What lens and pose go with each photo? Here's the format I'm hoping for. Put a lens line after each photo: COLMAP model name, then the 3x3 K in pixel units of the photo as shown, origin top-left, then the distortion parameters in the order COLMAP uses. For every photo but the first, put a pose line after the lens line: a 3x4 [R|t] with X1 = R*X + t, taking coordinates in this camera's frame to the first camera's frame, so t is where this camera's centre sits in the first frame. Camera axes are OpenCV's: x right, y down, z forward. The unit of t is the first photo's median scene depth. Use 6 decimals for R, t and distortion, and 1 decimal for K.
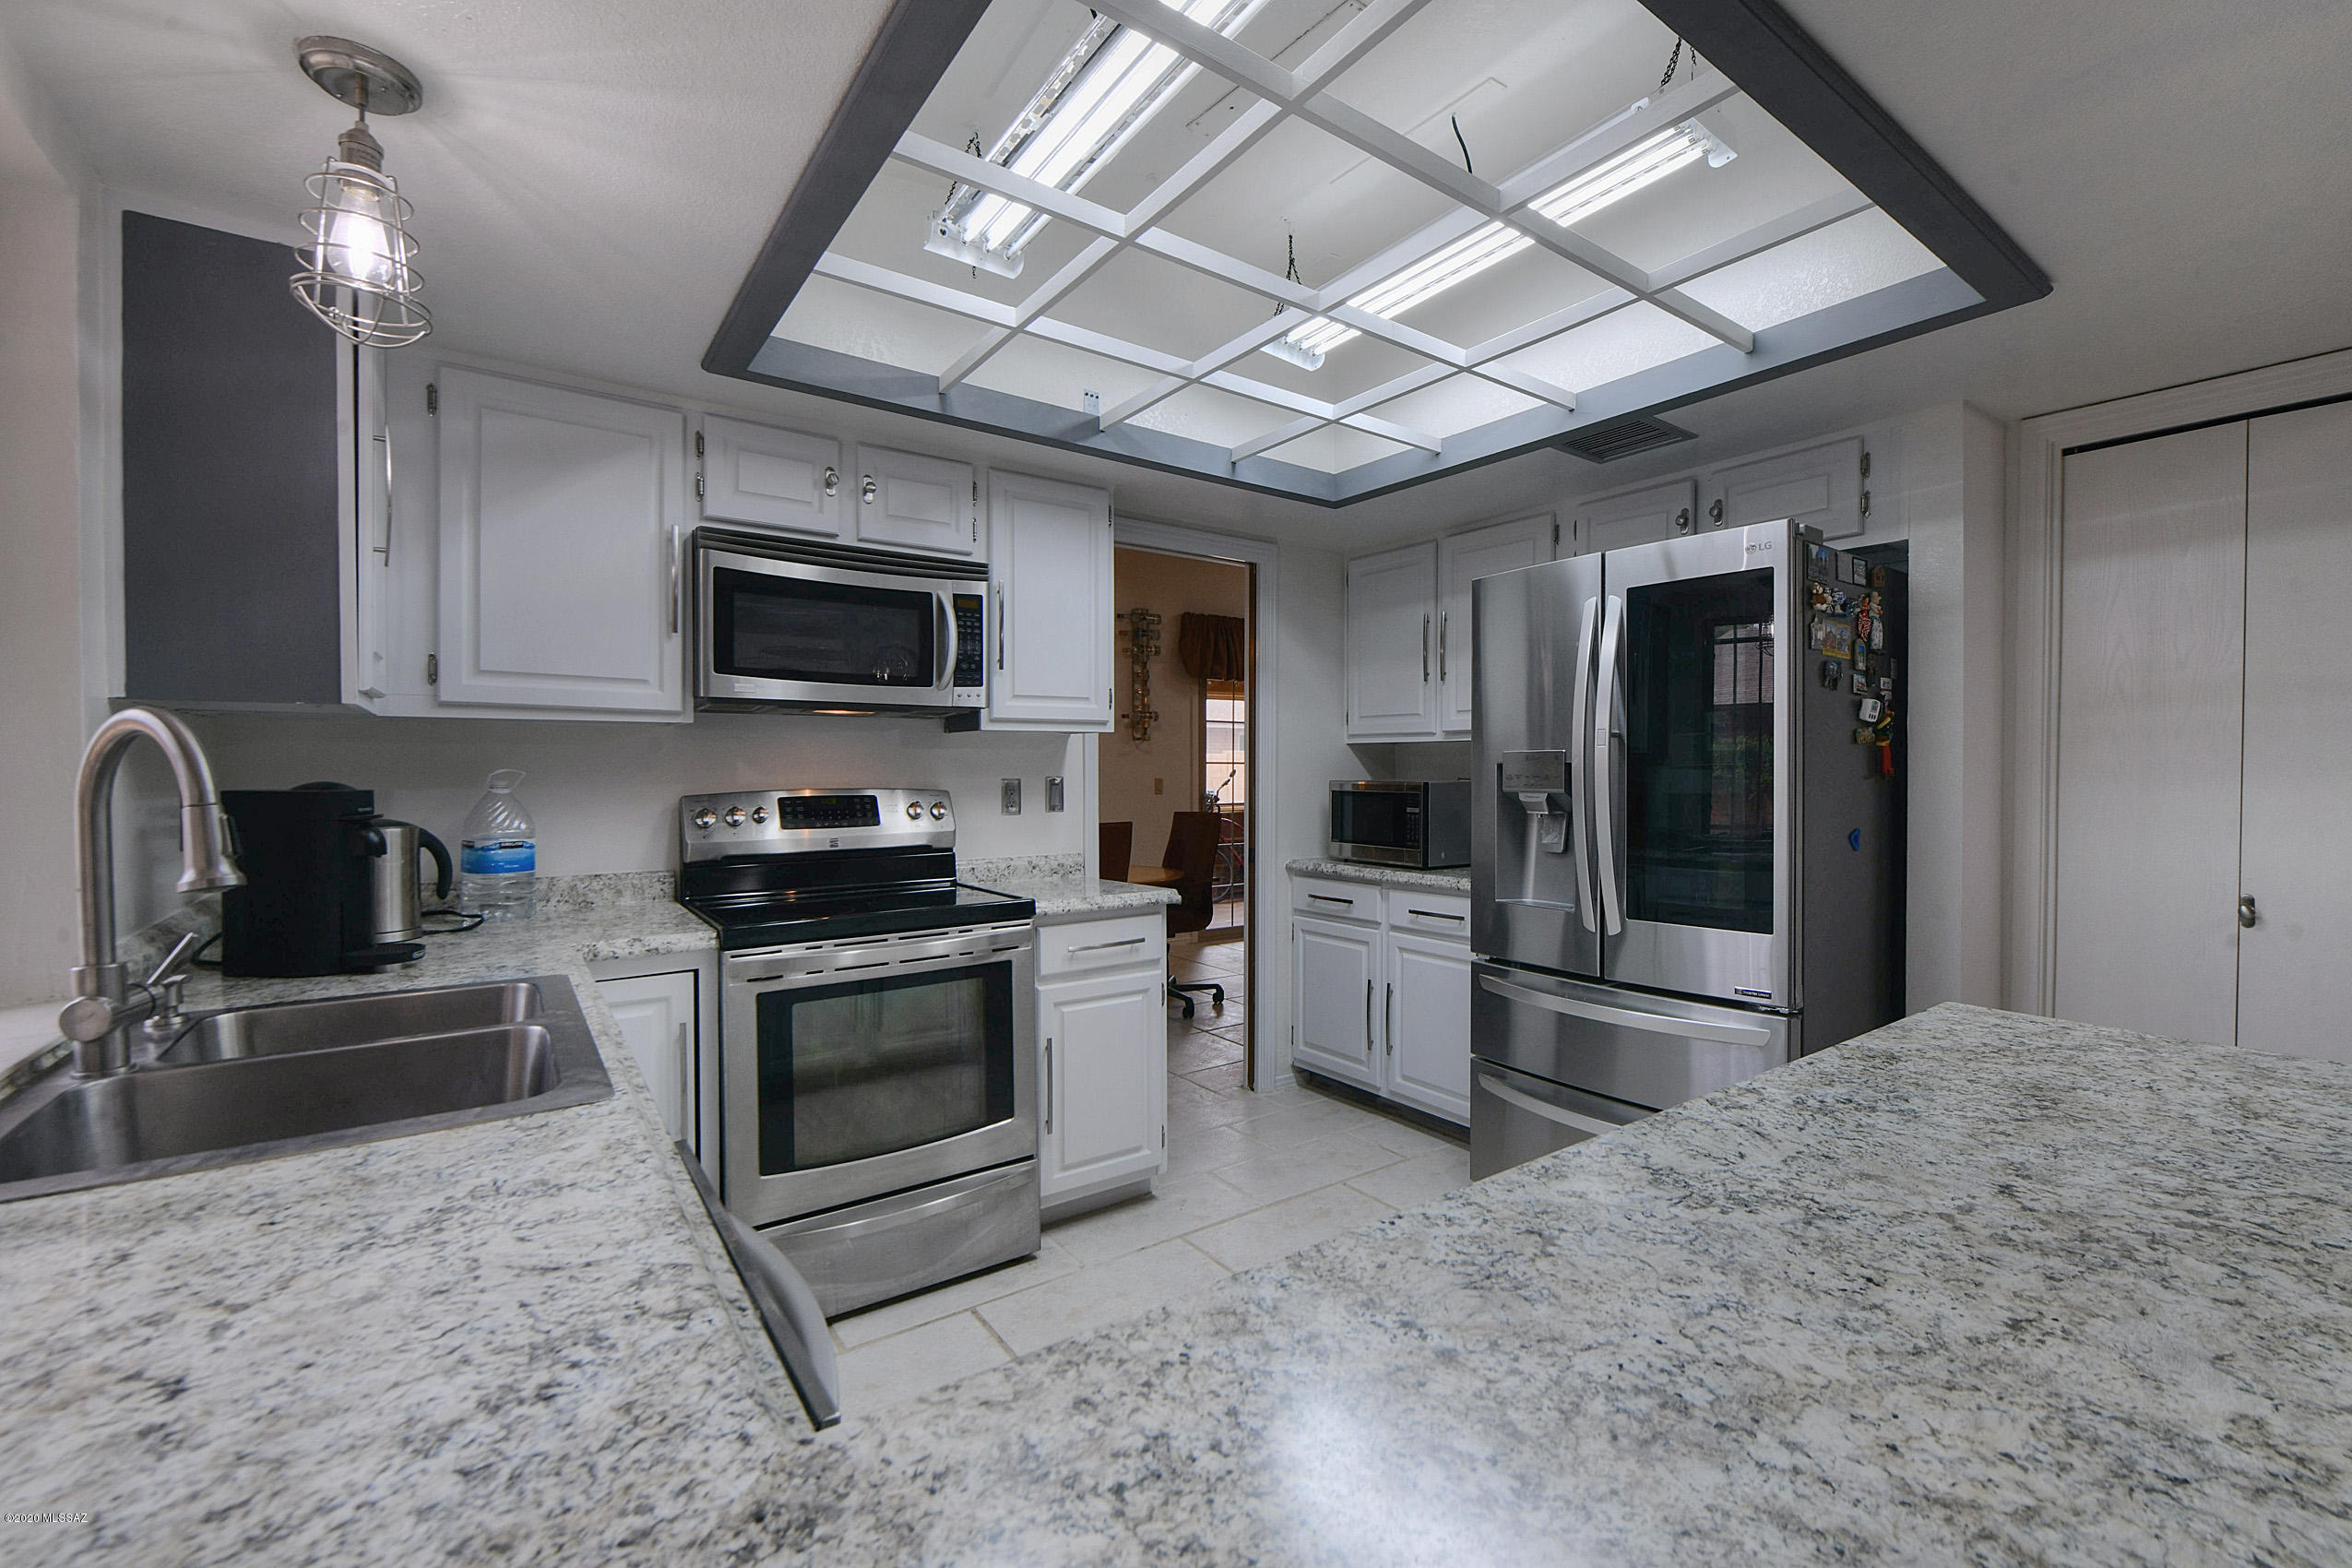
lens RADIAL K [[999.3, 0, 1290.9], [0, 999.3, 792.8], [0, 0, 1]] dist [-0.012023, 0.001662]
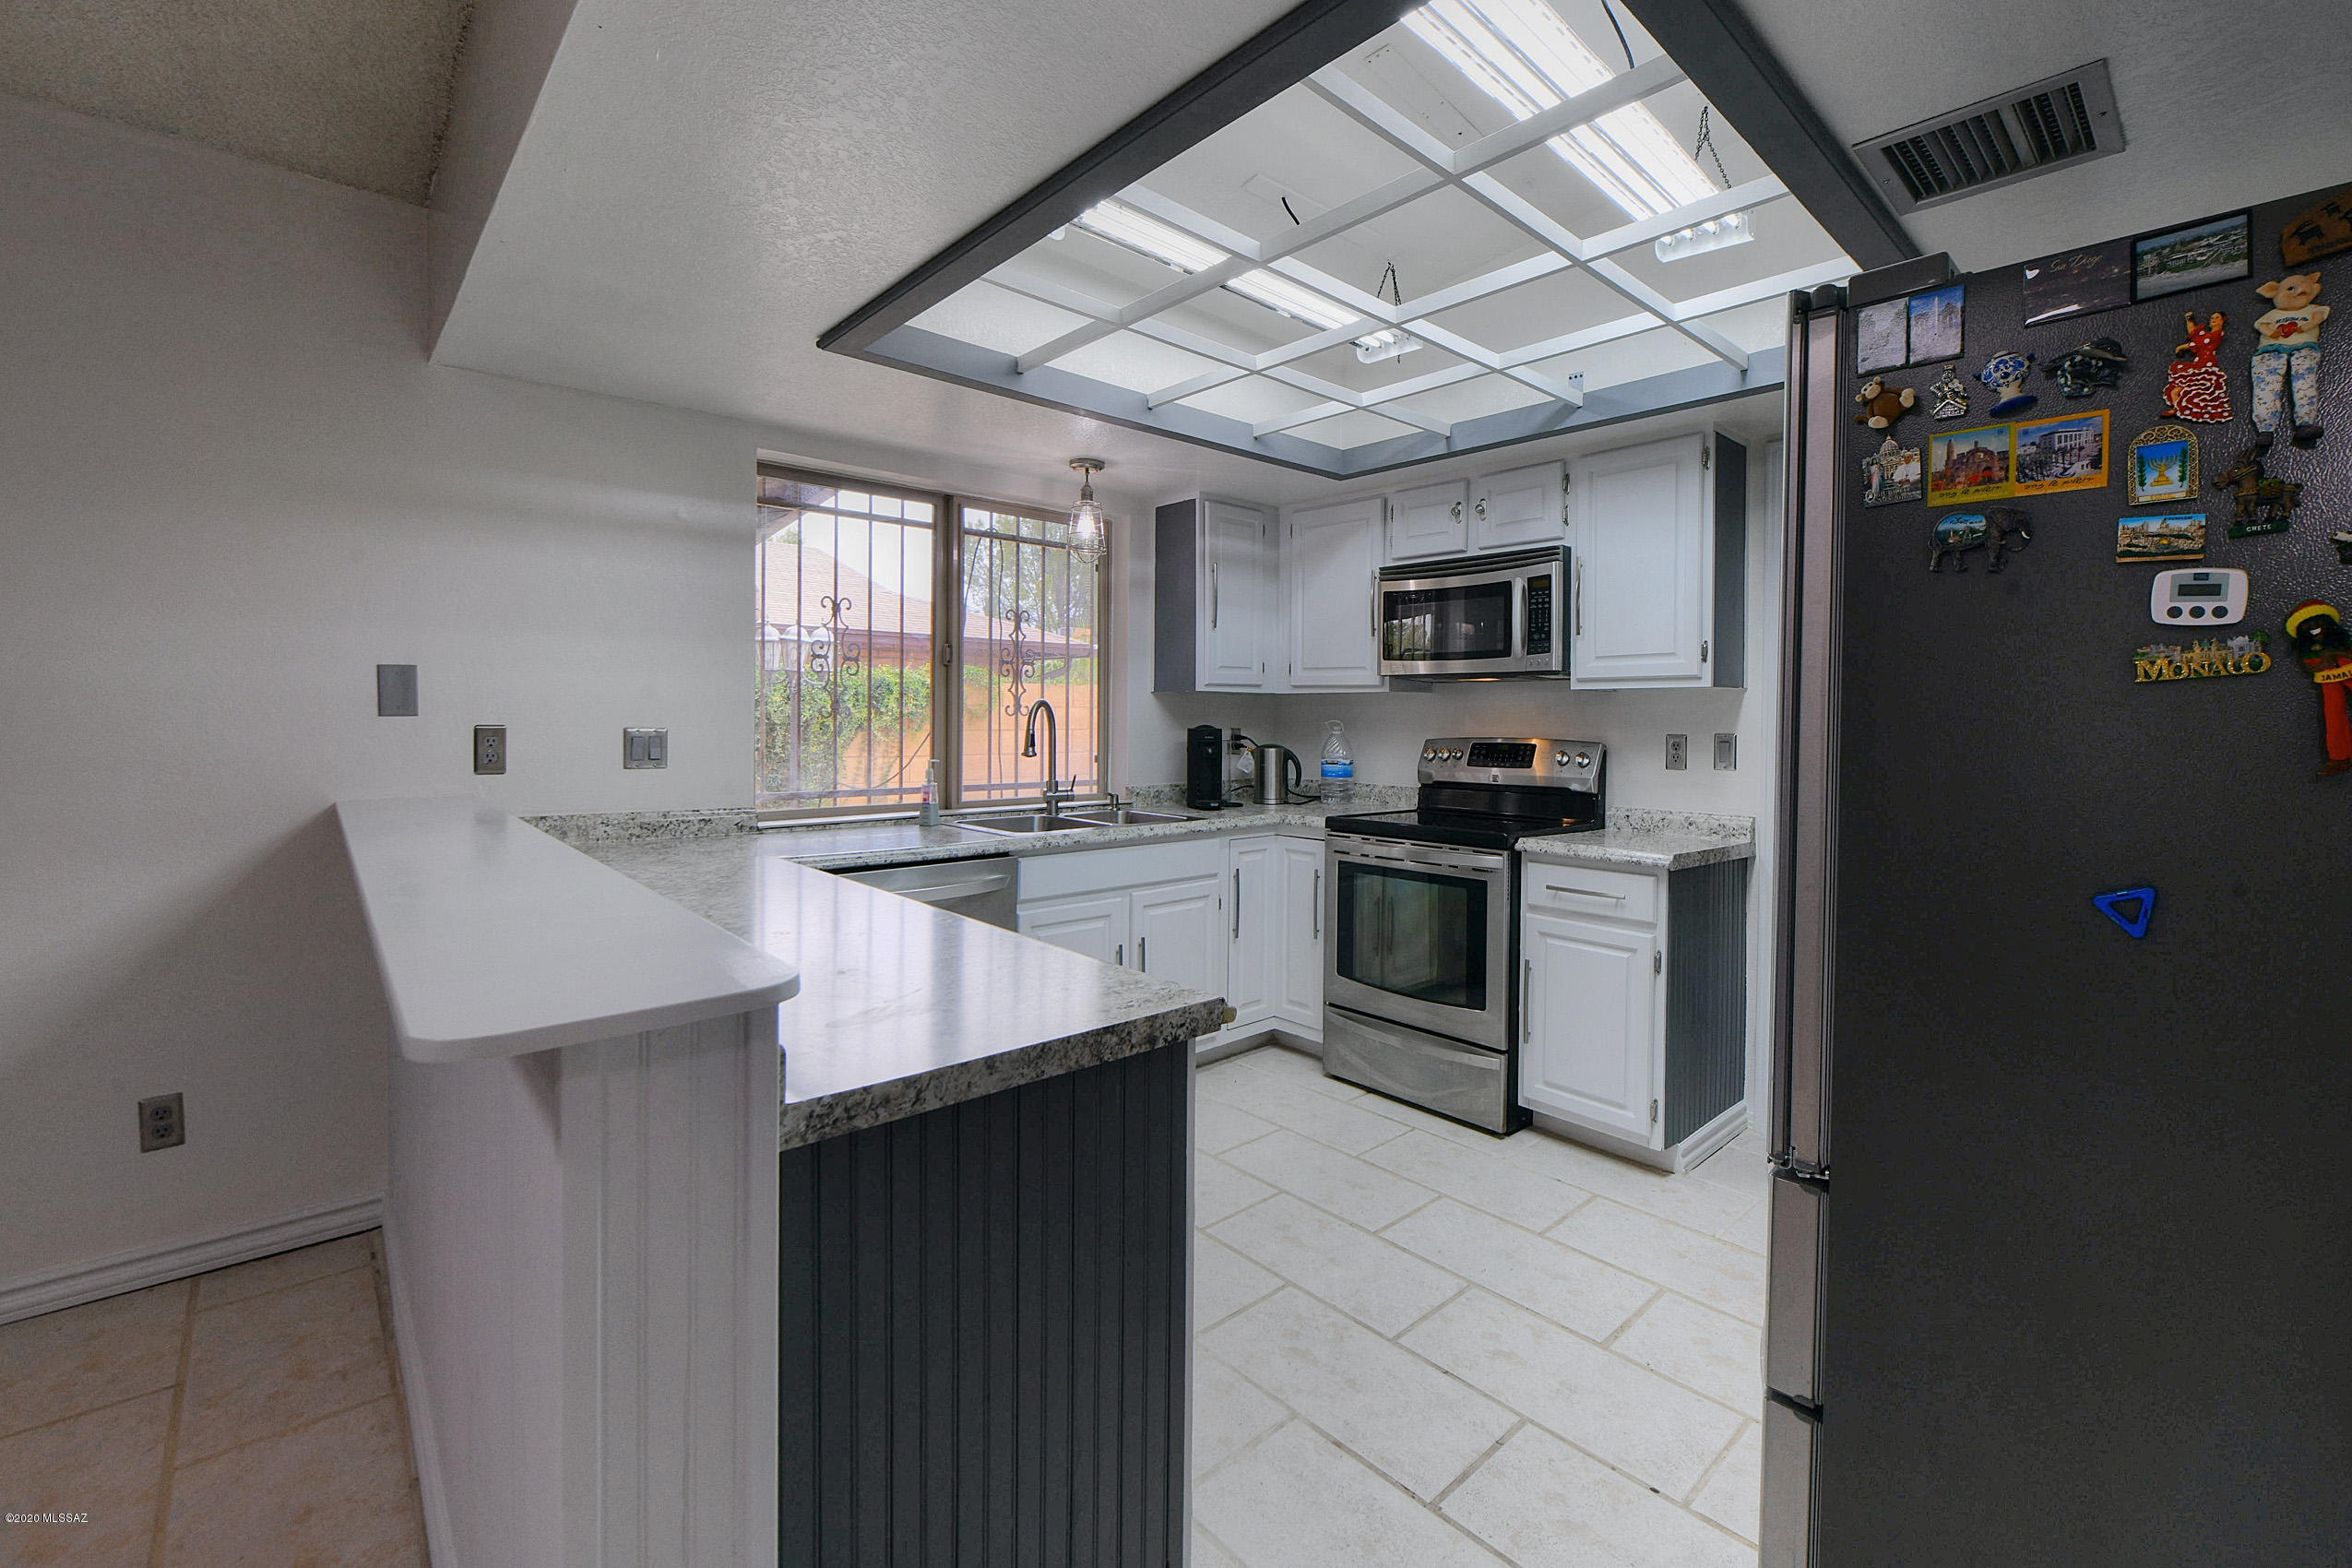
lens RADIAL K [[999.3, 0, 1178.4], [0, 999.3, 724.8], [0, 0, 1]] dist [-0.012023, 0.001662]
pose [[0.062170, 0.008718, -0.998028, 0.903599], [-0.032039, 0.999464, 0.006735, -0.017234], [0.997551, 0.031557, 0.062416, 0.547473]]
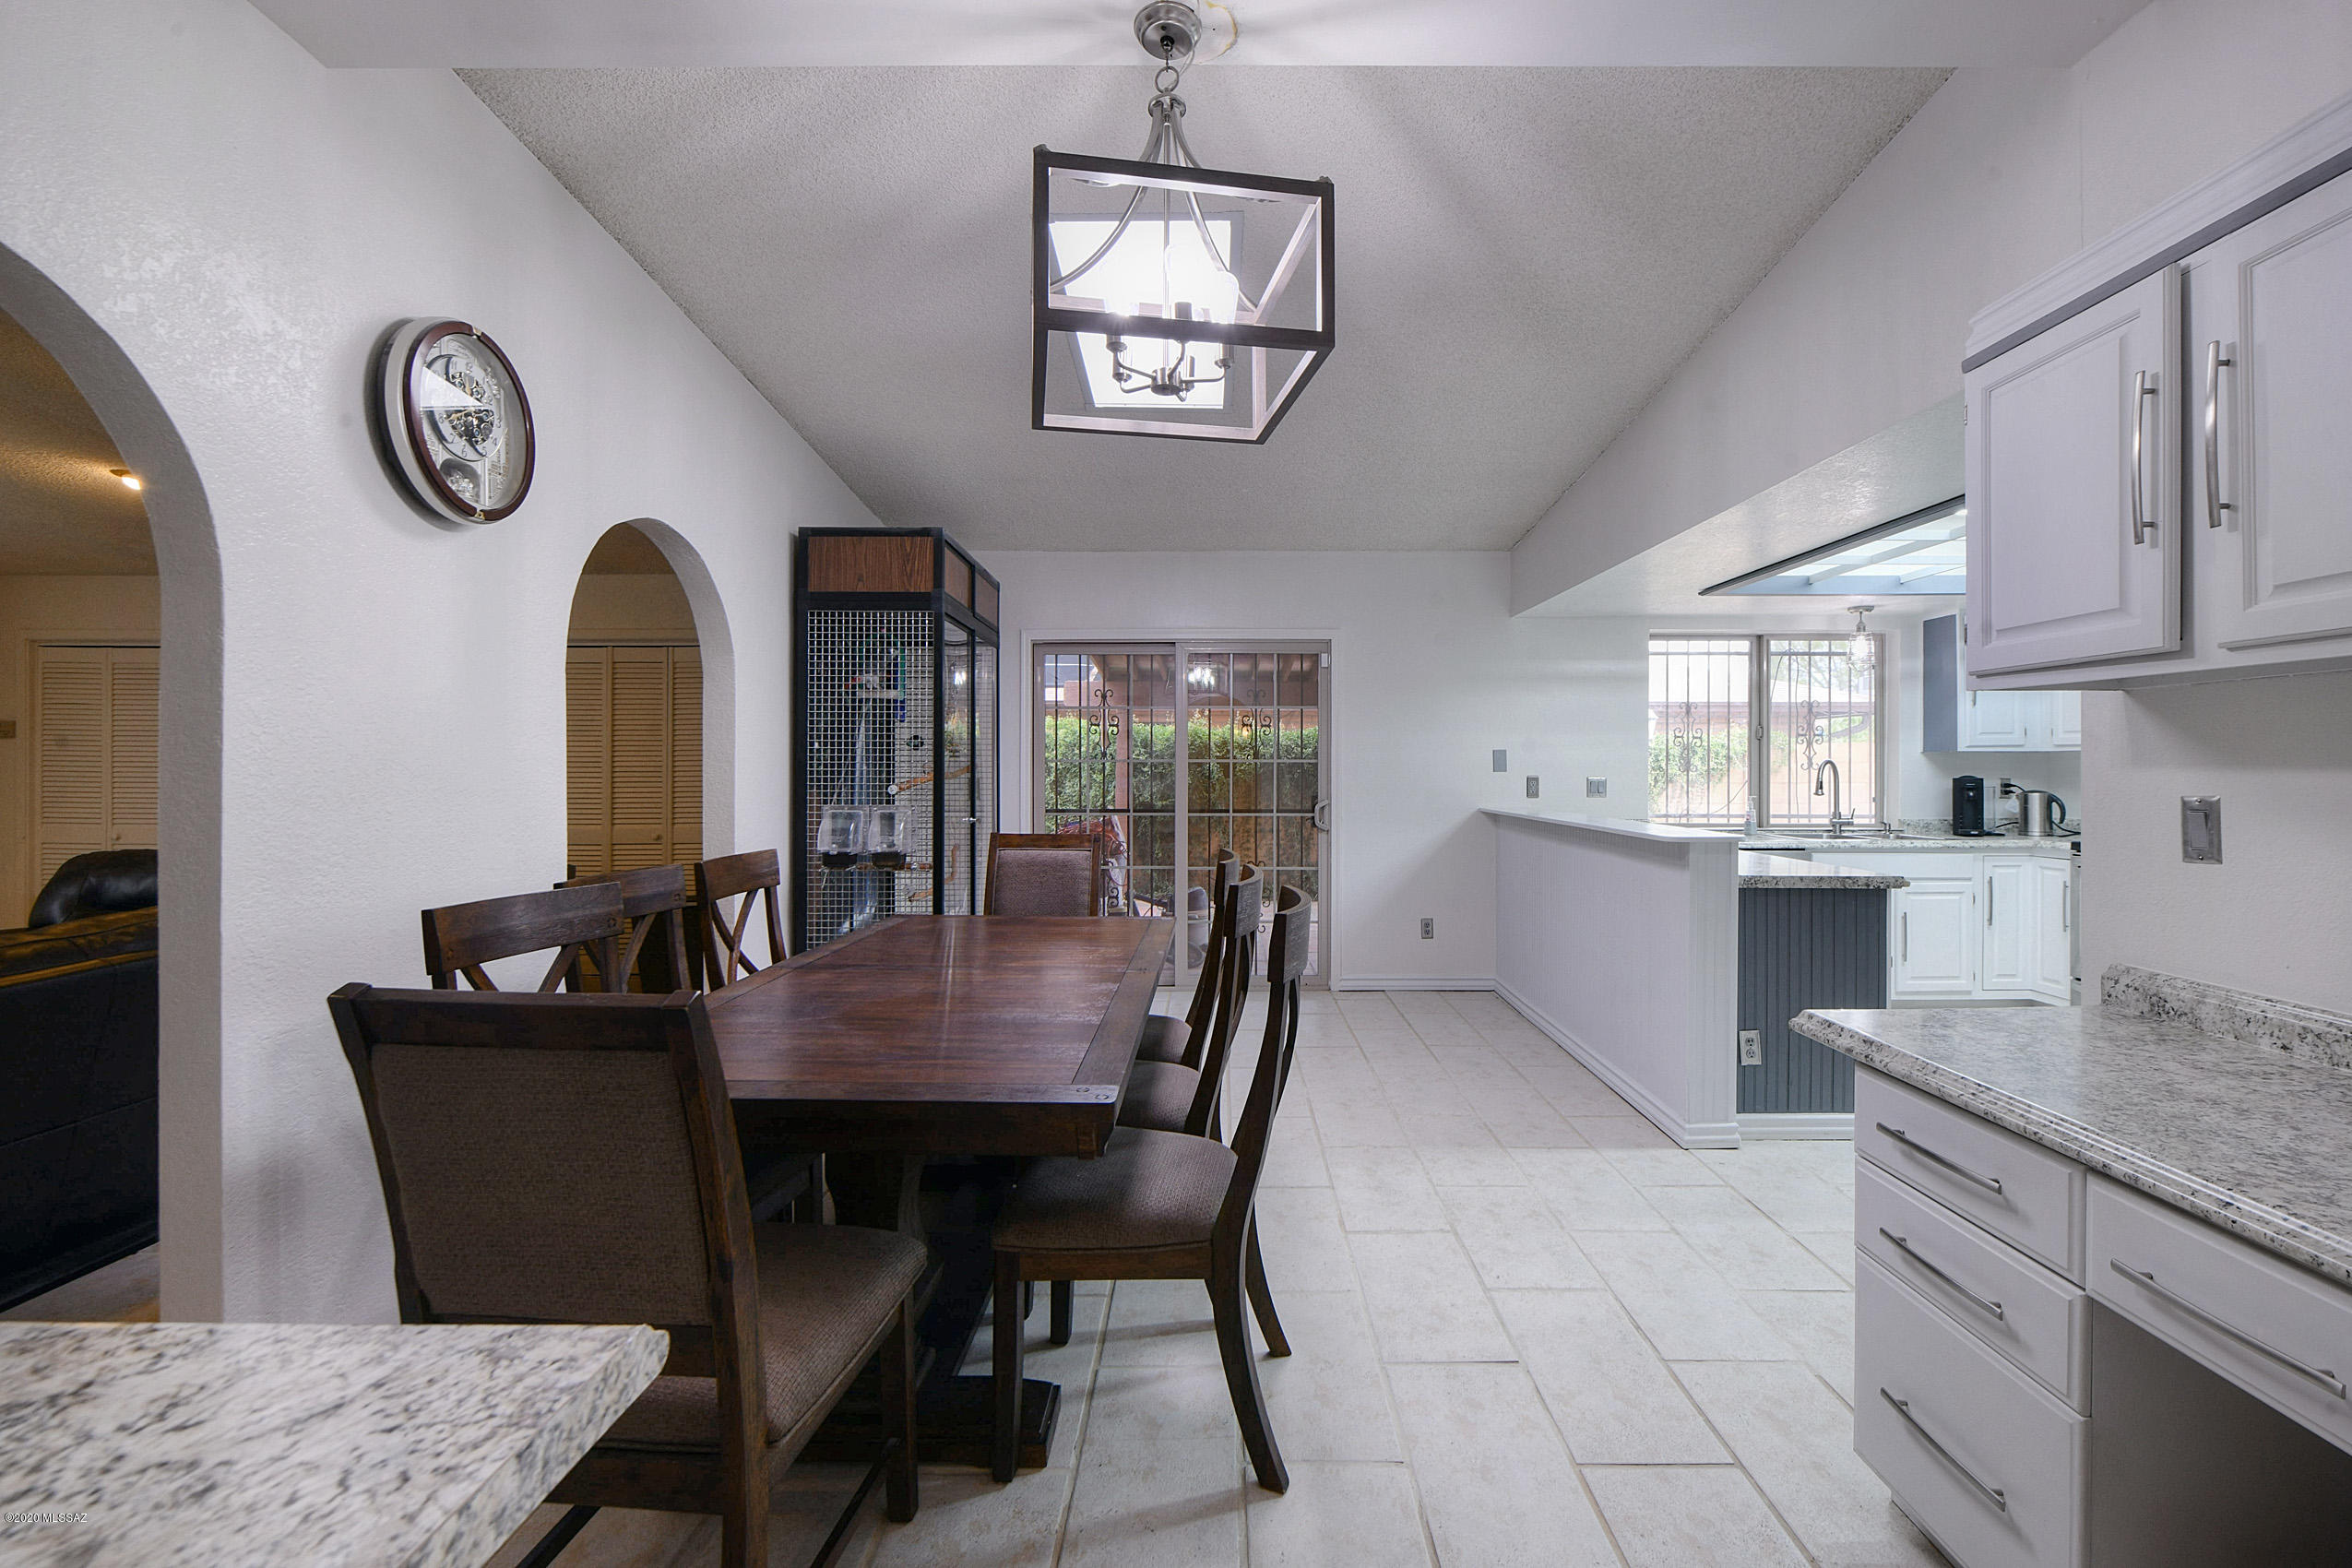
lens RADIAL K [[999.3, 0, 1192.7], [0, 999.3, 777.4], [0, 0, 1]] dist [-0.012023, 0.001662]
pose [[-0.606483, 0.004114, -0.795086, 2.030574], [-0.019017, 0.999625, 0.019678, -0.014057], [0.794869, 0.027054, -0.606177, 0.654160]]
